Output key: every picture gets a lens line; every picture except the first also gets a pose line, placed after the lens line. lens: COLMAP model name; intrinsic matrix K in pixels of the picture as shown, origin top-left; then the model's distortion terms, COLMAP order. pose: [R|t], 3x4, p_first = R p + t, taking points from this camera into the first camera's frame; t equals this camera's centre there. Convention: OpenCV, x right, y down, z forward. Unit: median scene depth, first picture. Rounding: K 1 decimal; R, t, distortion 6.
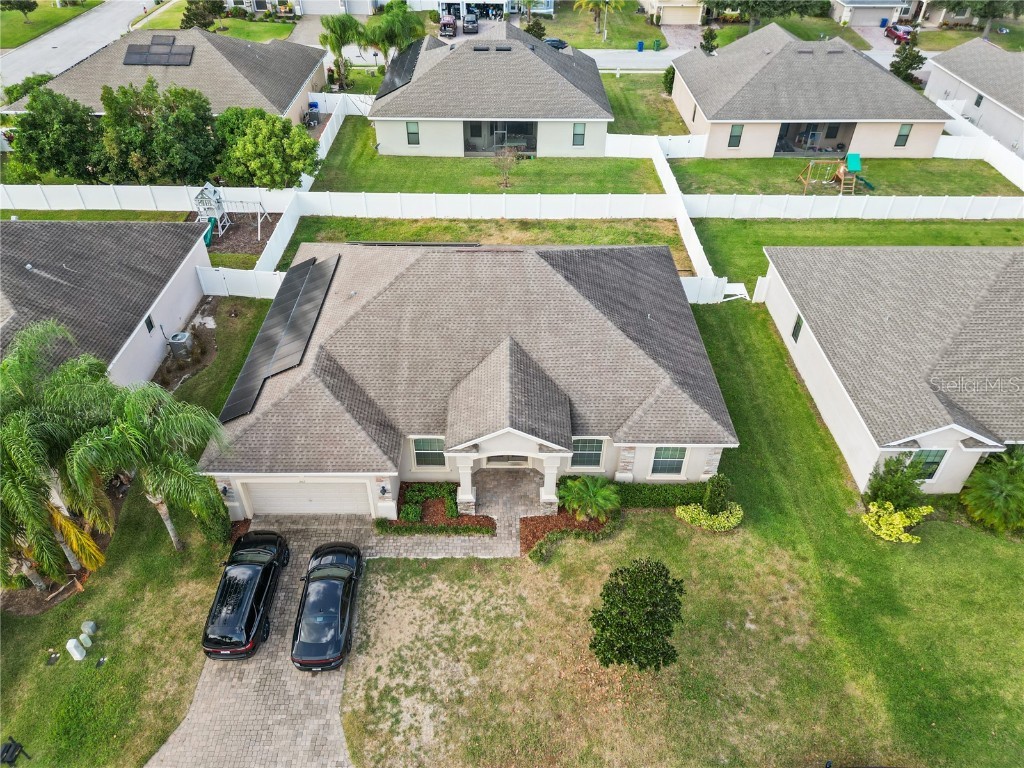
lens RADIAL K [[726.5, 0, 512.0], [0, 726.5, 384.0], [0, 0, 1]] dist [0.057198, -0.053287]
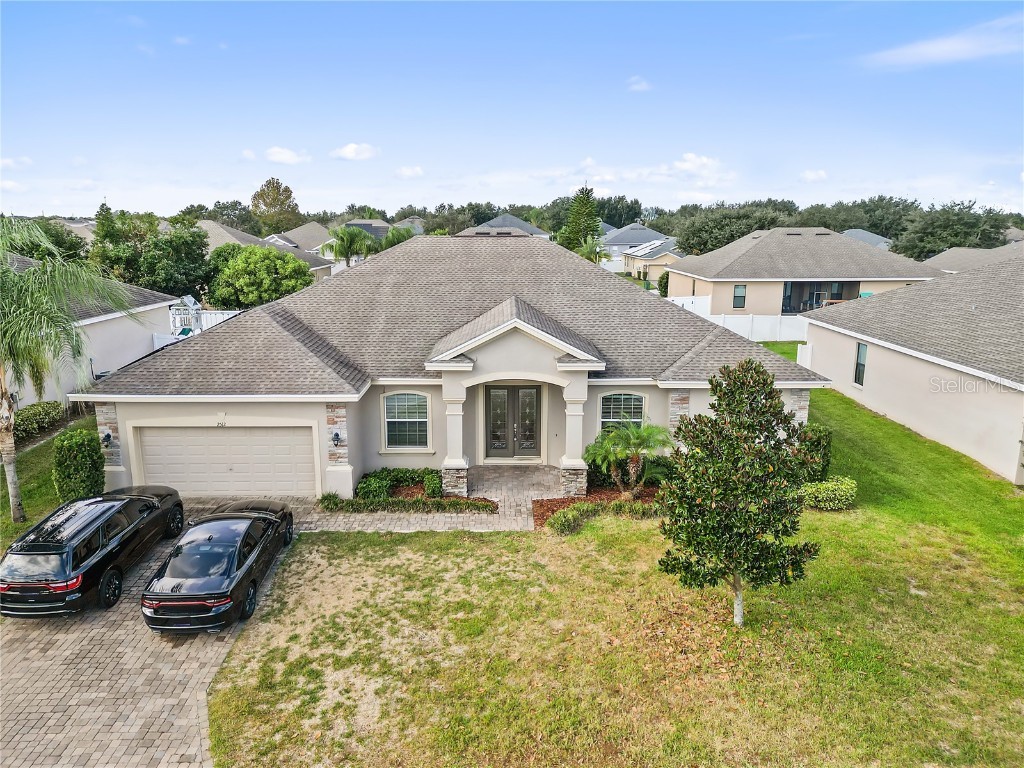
lens RADIAL K [[726.5, 0, 512.0], [0, 726.5, 384.0], [0, 0, 1]] dist [0.057198, -0.053287]
pose [[0.999965, -0.007883, 0.002953, -0.010826], [0.008373, 0.895360, -0.445264, 0.452186], [0.000866, 0.445273, 0.895394, 0.385795]]
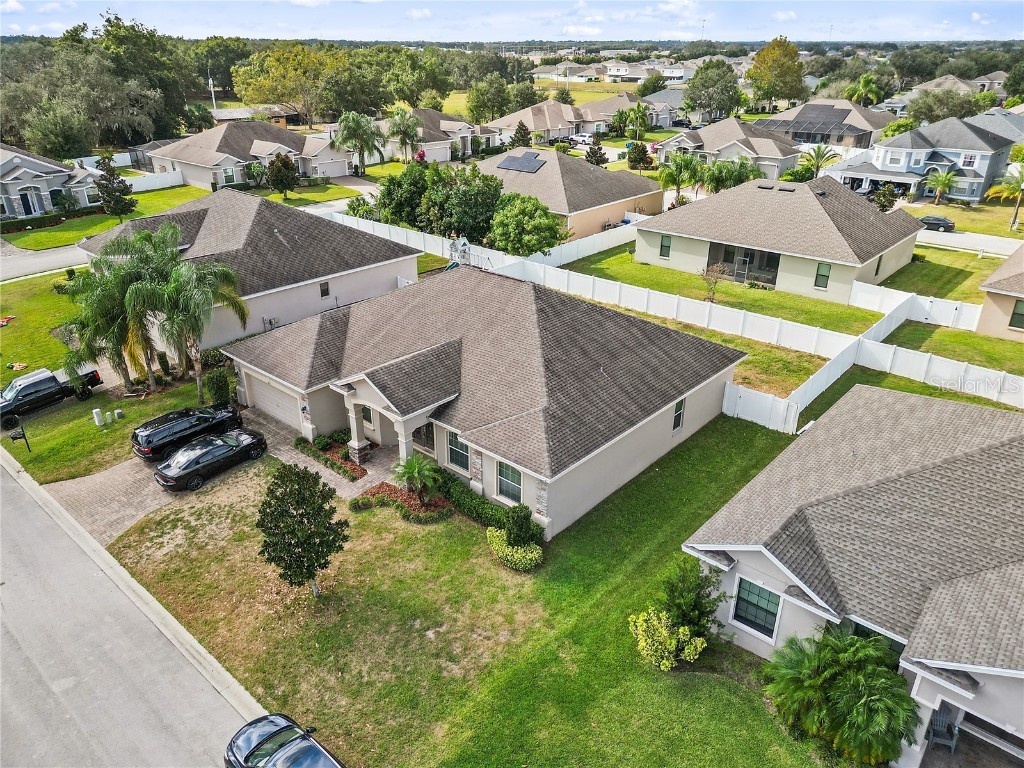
lens RADIAL K [[726.5, 0, 512.0], [0, 726.5, 384.0], [0, 0, 1]] dist [0.057198, -0.053287]
pose [[0.746354, 0.275642, -0.605786, 0.894831], [-0.414896, 0.904395, -0.099656, 0.093394], [0.520400, 0.325718, 0.789362, 0.220367]]
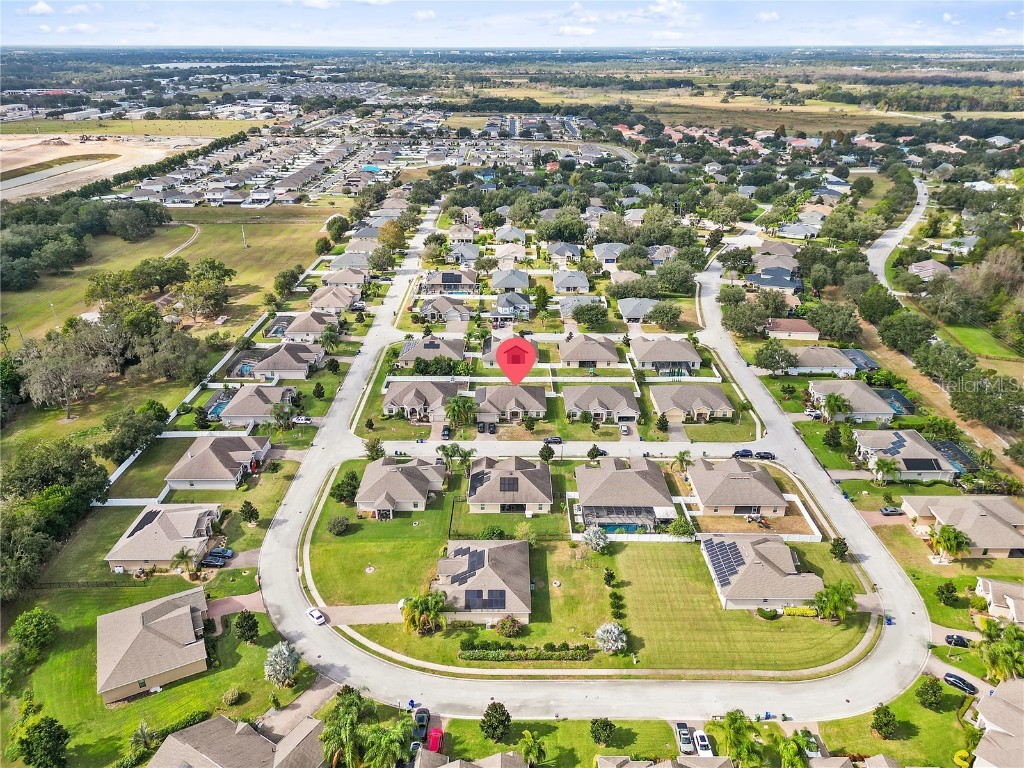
lens RADIAL K [[726.5, 0, 512.0], [0, 726.5, 384.0], [0, 0, 1]] dist [0.057198, -0.053287]
pose [[0.999960, -0.006377, -0.006208, 0.012378], [0.004673, 0.969901, -0.243455, 1.762080], [0.007574, 0.243417, 0.969892, -6.739938]]
